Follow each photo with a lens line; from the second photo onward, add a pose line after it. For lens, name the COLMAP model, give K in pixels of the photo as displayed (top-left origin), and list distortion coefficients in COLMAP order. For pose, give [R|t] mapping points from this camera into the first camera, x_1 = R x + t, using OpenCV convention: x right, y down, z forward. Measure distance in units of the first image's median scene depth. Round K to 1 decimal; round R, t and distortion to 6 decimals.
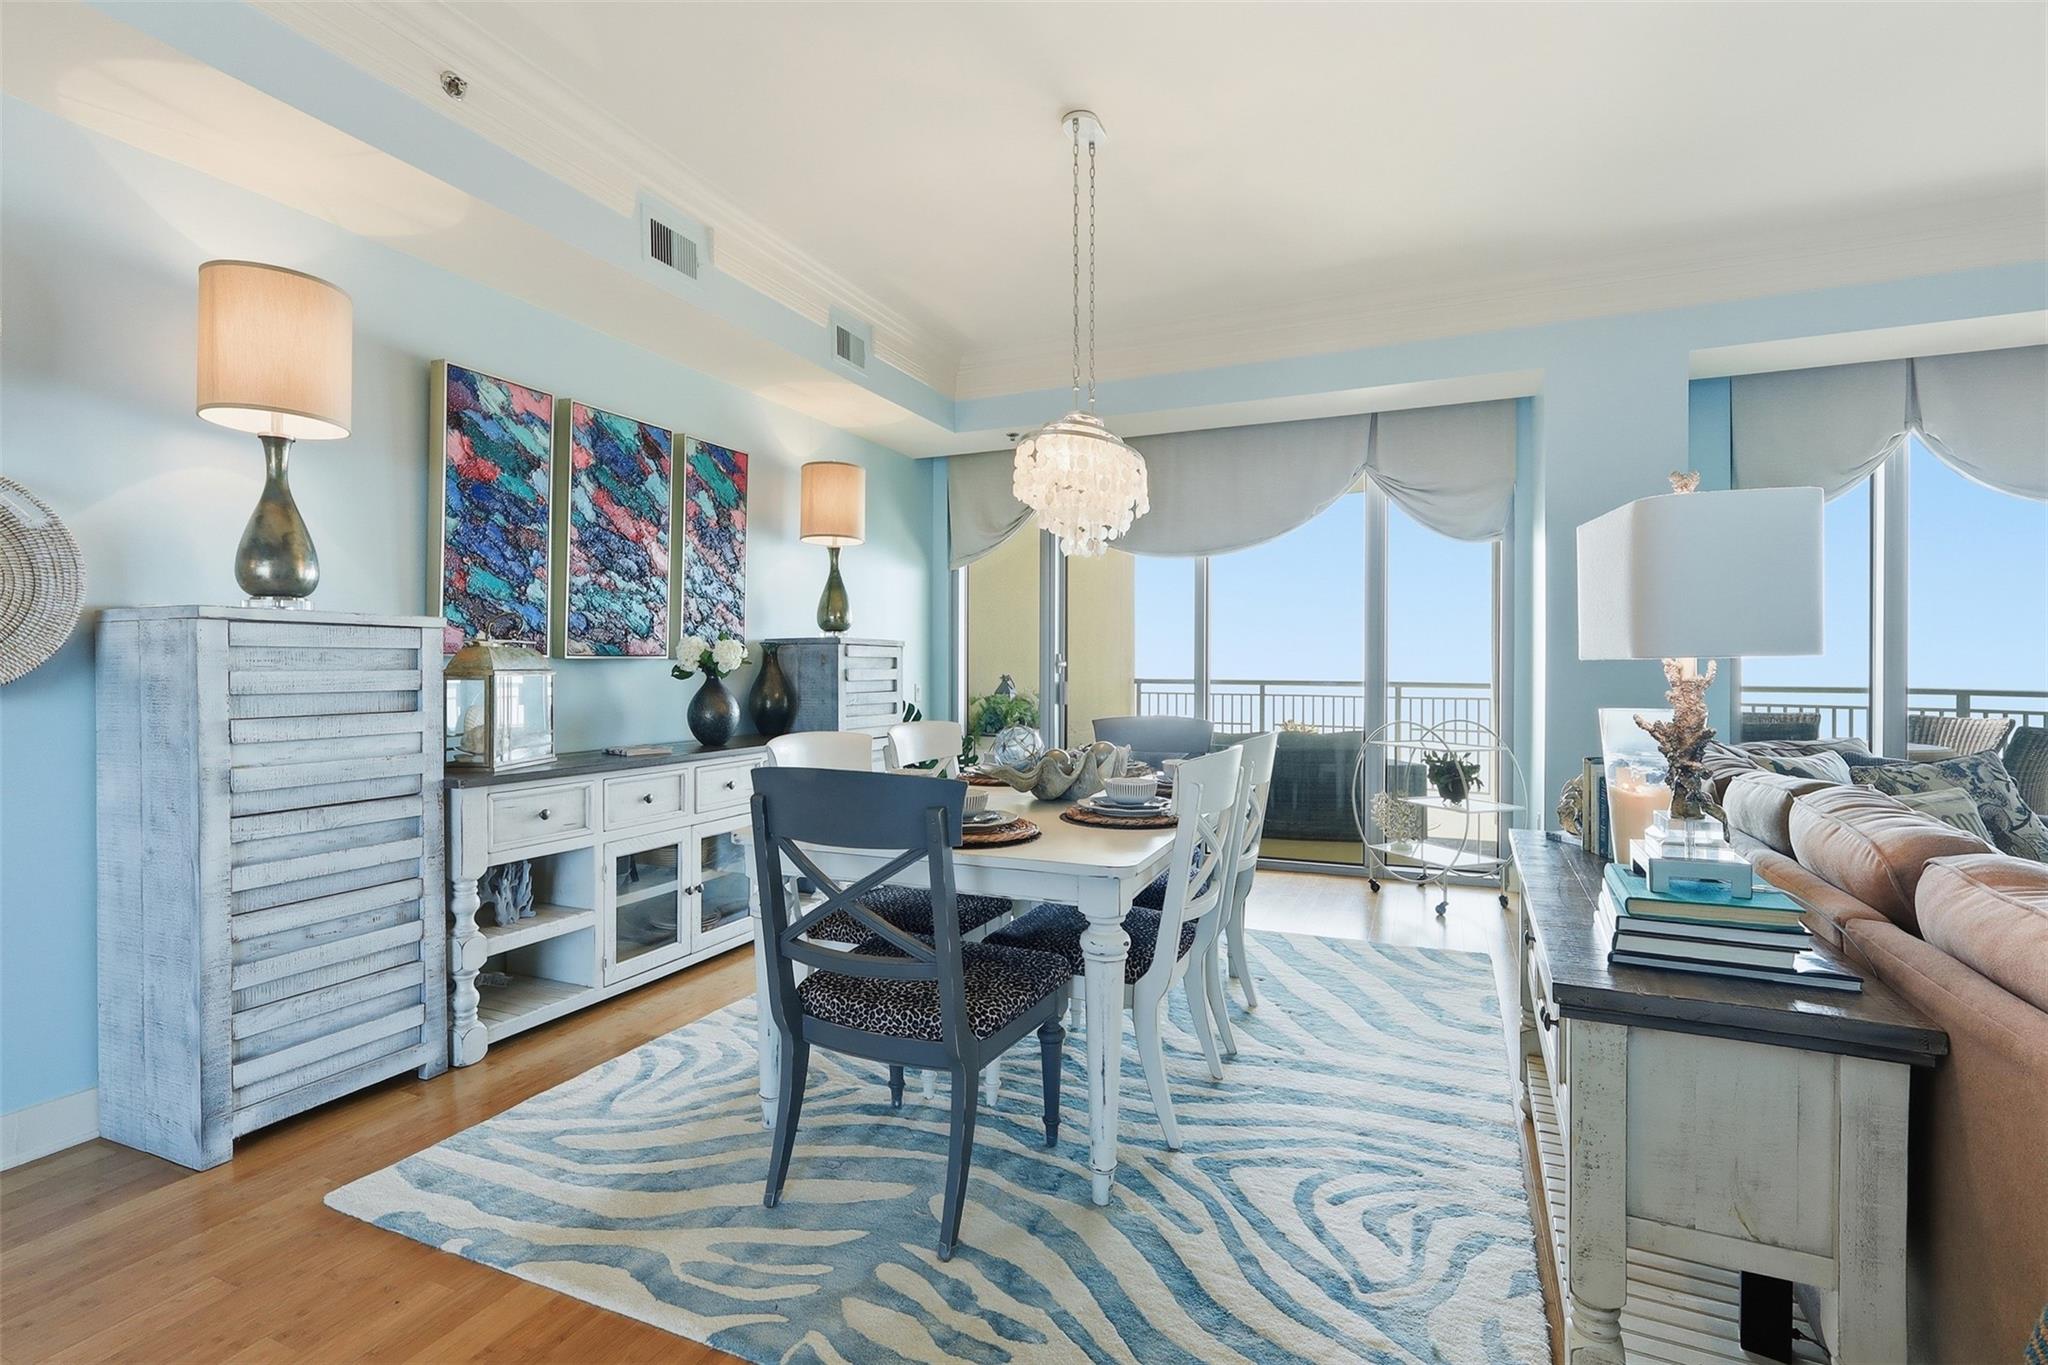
lens RADIAL K [[965.1, 0, 1091.2], [0, 965.1, 685.8], [0, 0, 1]] dist [0.002069, 0.000701]
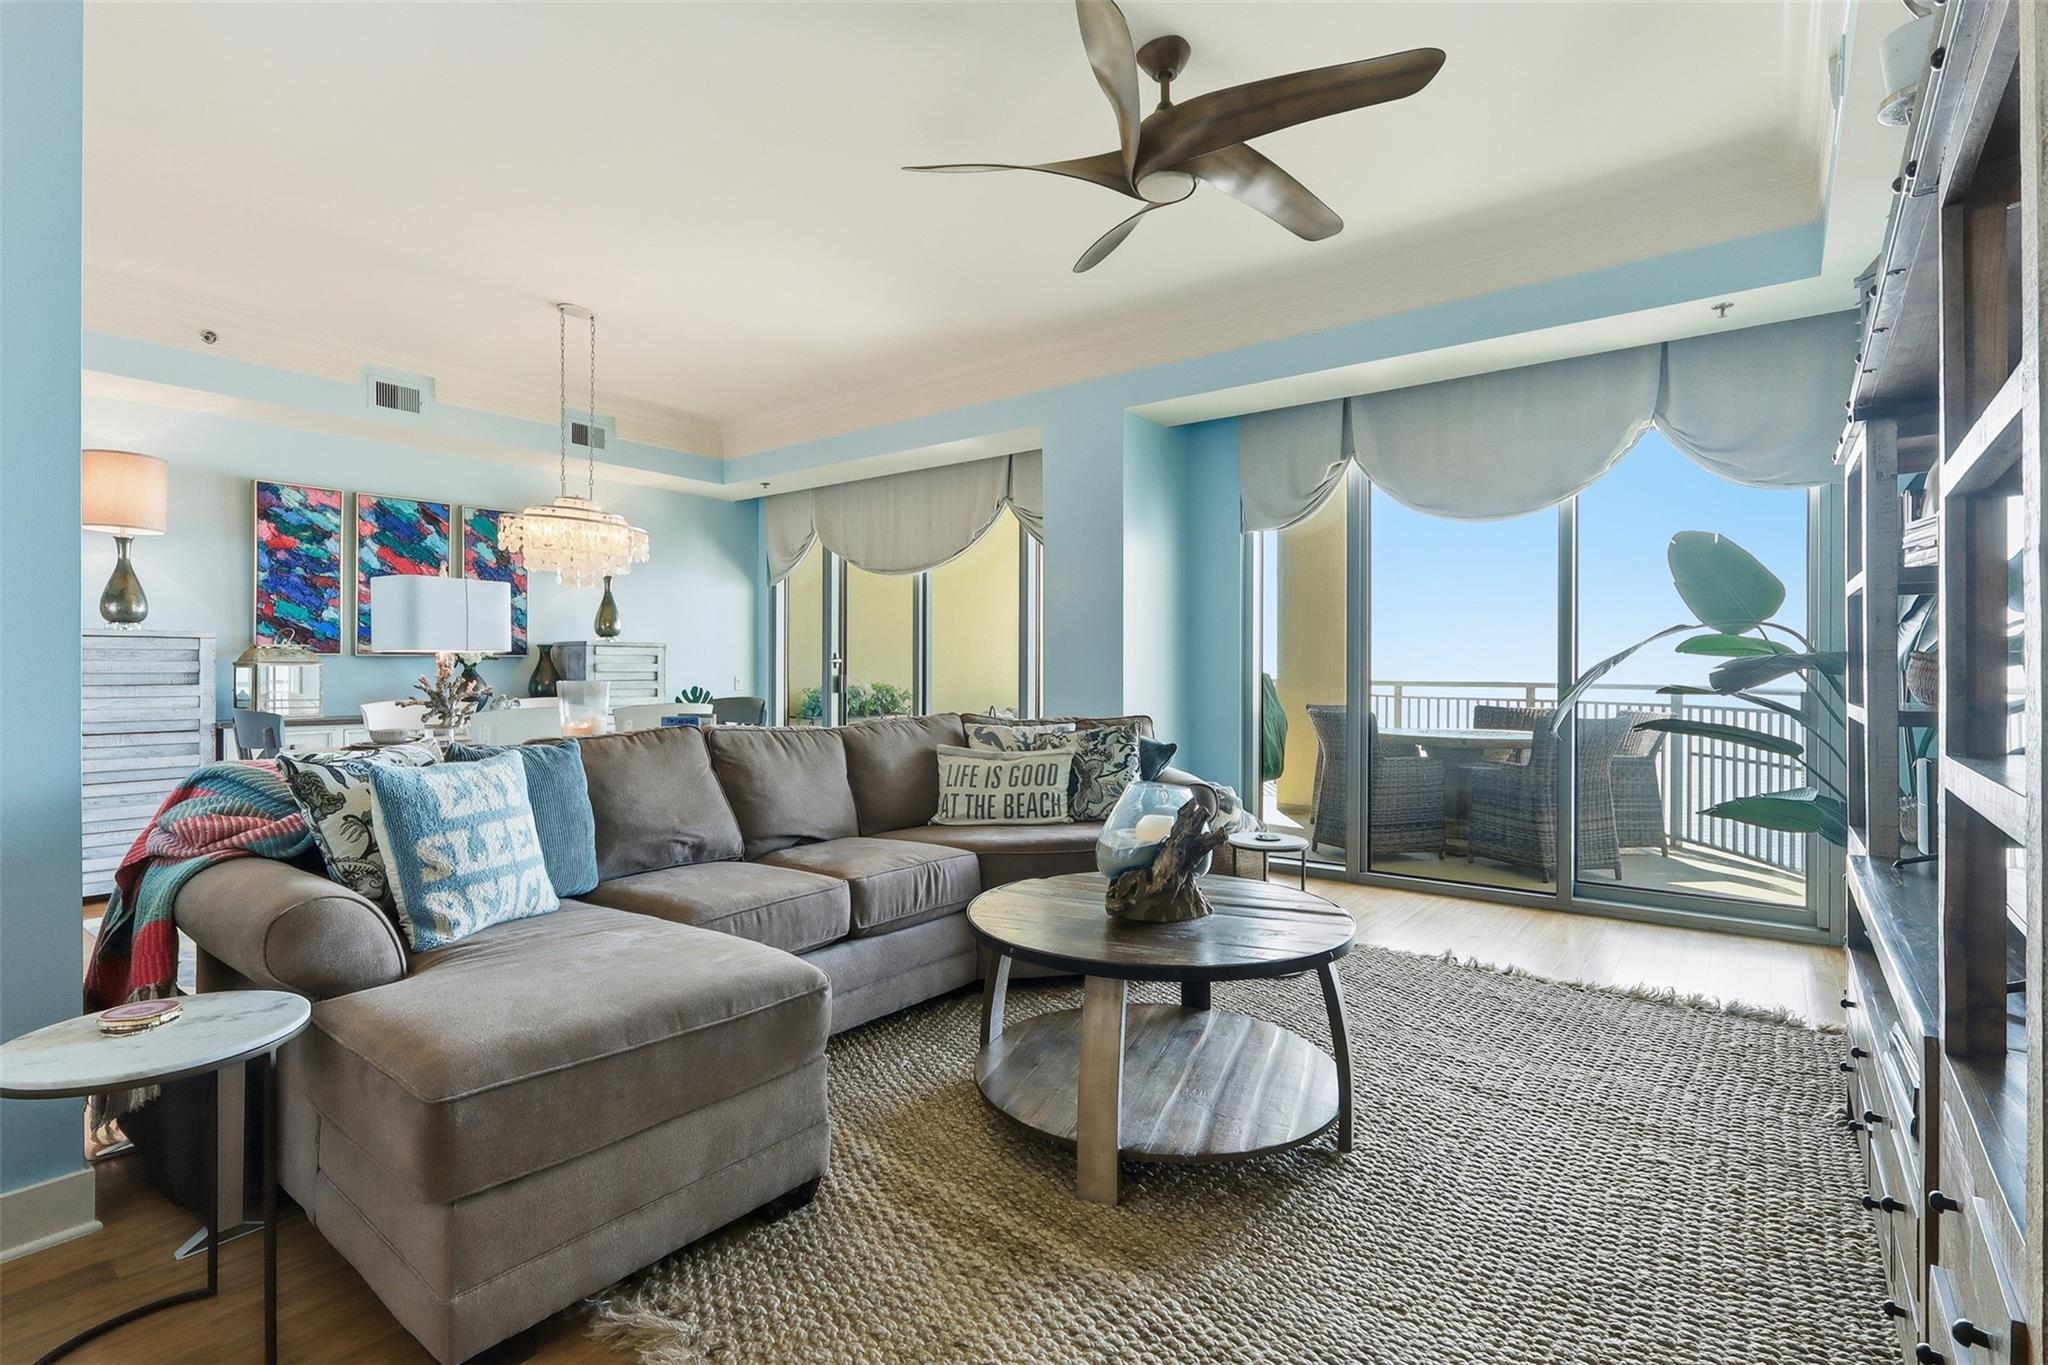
lens RADIAL K [[965.1, 0, 1019.7], [0, 965.1, 681.2], [0, 0, 1]] dist [0.002069, 0.000701]
pose [[0.971886, 0.003151, -0.235429, 0.936043], [-0.004446, 0.999978, -0.004970, 0.017460], [0.235408, 0.005877, 0.971879, -0.299887]]
